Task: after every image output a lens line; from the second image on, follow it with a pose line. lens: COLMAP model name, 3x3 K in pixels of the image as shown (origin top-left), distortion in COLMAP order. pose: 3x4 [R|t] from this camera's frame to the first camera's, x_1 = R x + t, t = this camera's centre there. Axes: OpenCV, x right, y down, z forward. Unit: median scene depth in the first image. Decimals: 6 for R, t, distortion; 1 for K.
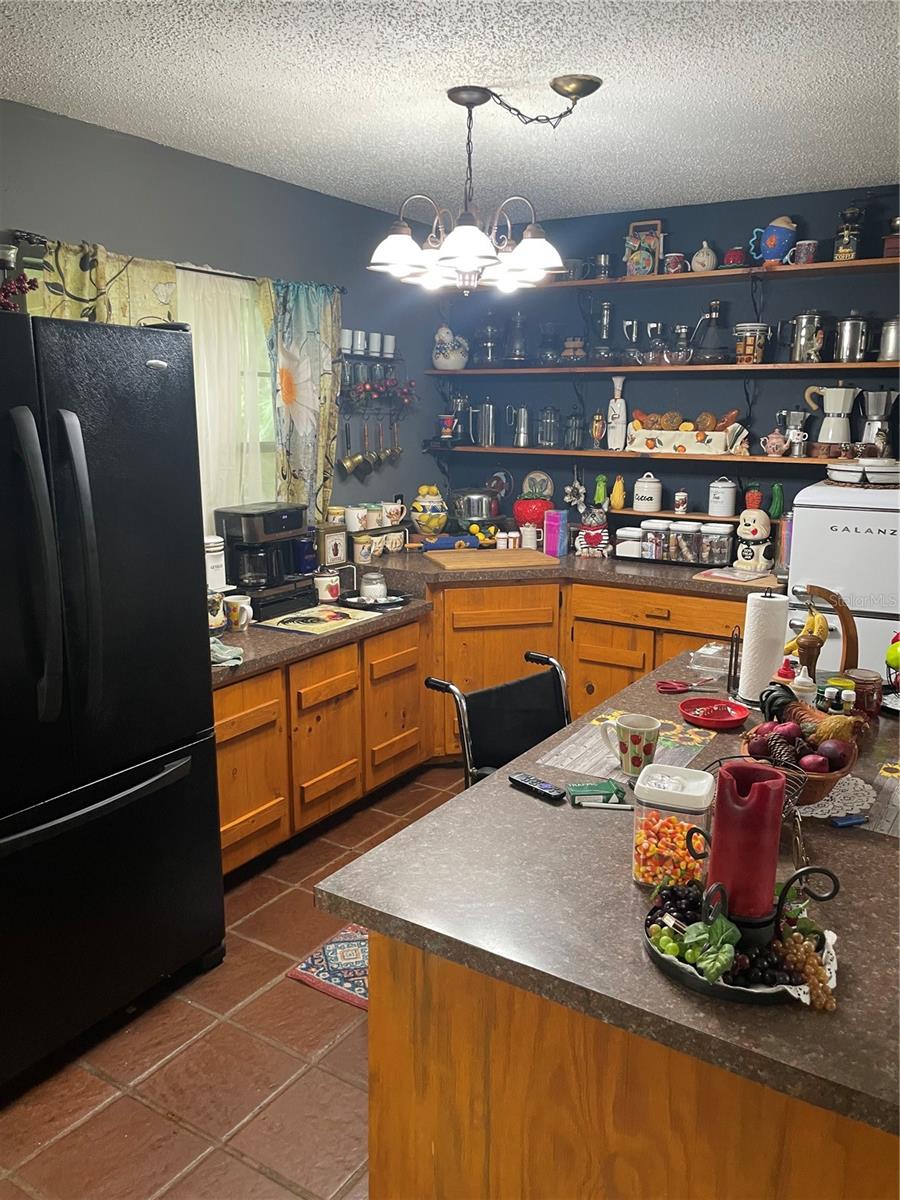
lens RADIAL K [[937.1, 0, 448.6], [0, 937.1, 606.4], [0, 0, 1]] dist [0.027020, -0.031418]
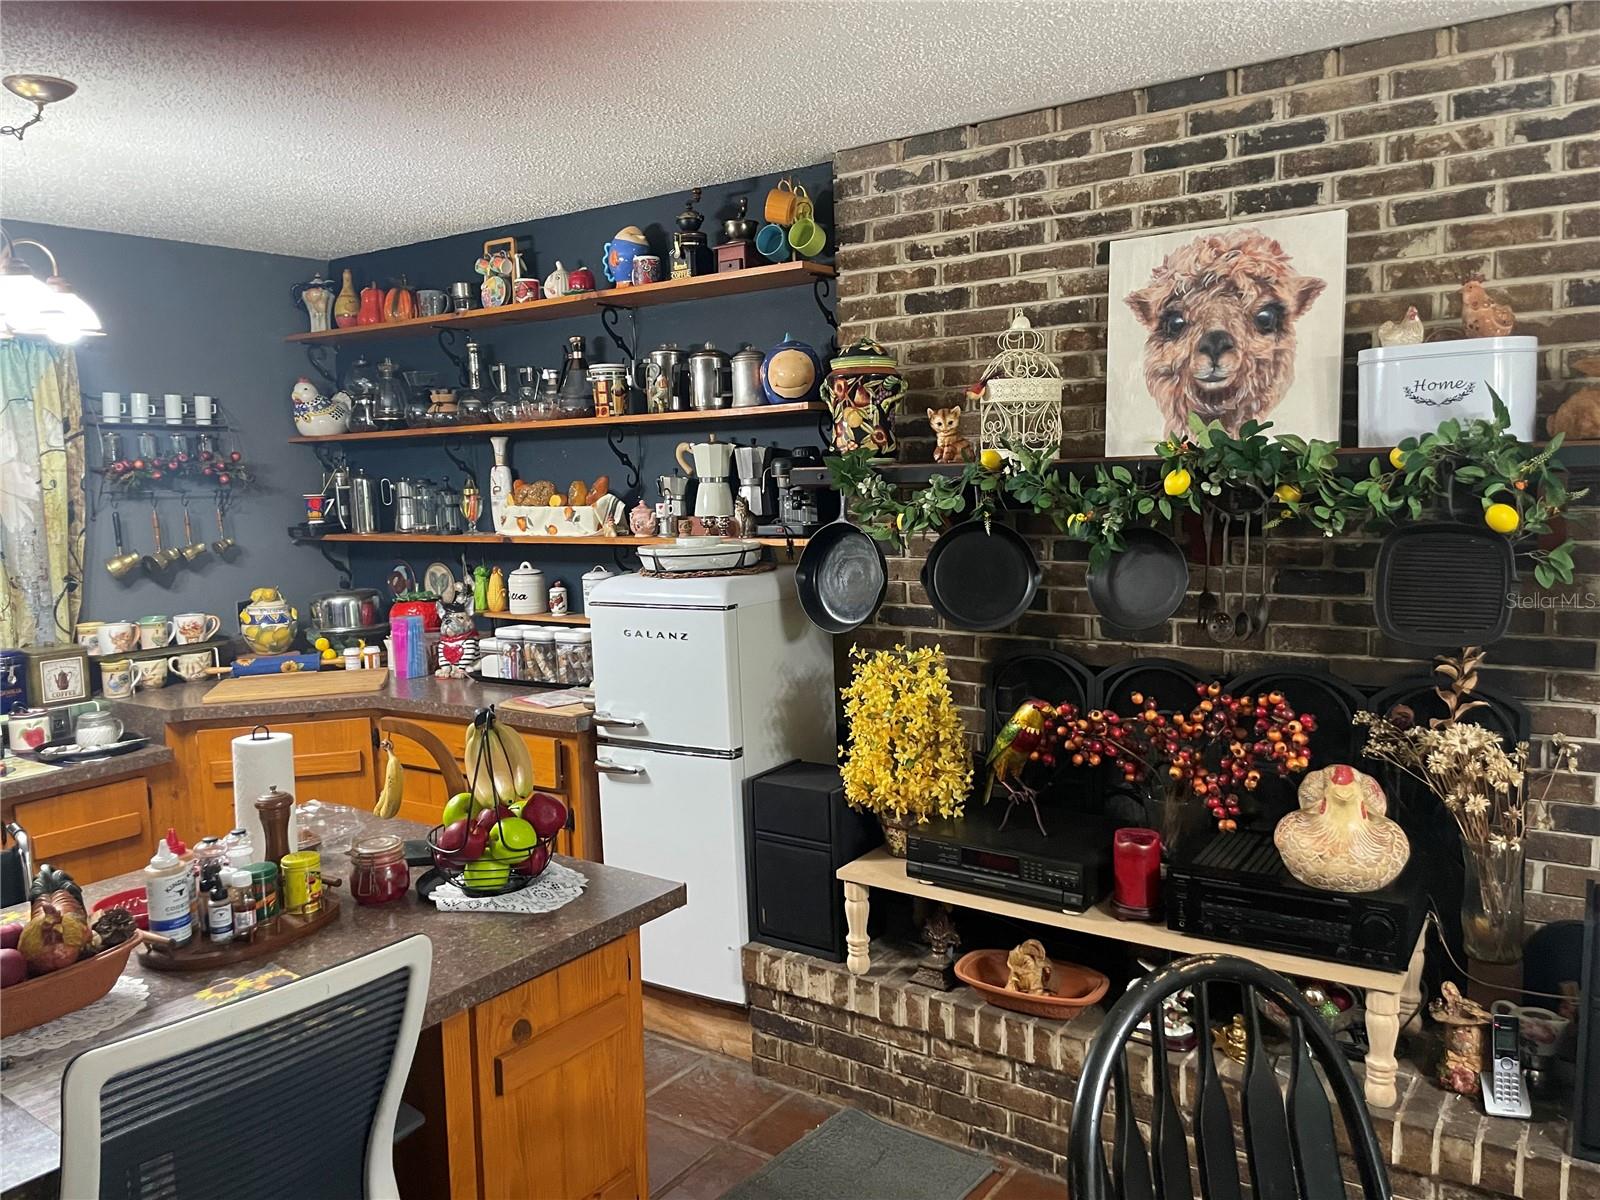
lens RADIAL K [[1249.5, 0, 801.7], [0, 1249.5, 597.6], [0, 0, 1]] dist [0.027020, -0.031418]
pose [[0.998498, -0.035395, -0.041817, 0.483136], [0.030784, 0.993870, -0.106180, -0.002133], [0.045319, 0.104733, 0.993467, 0.024750]]
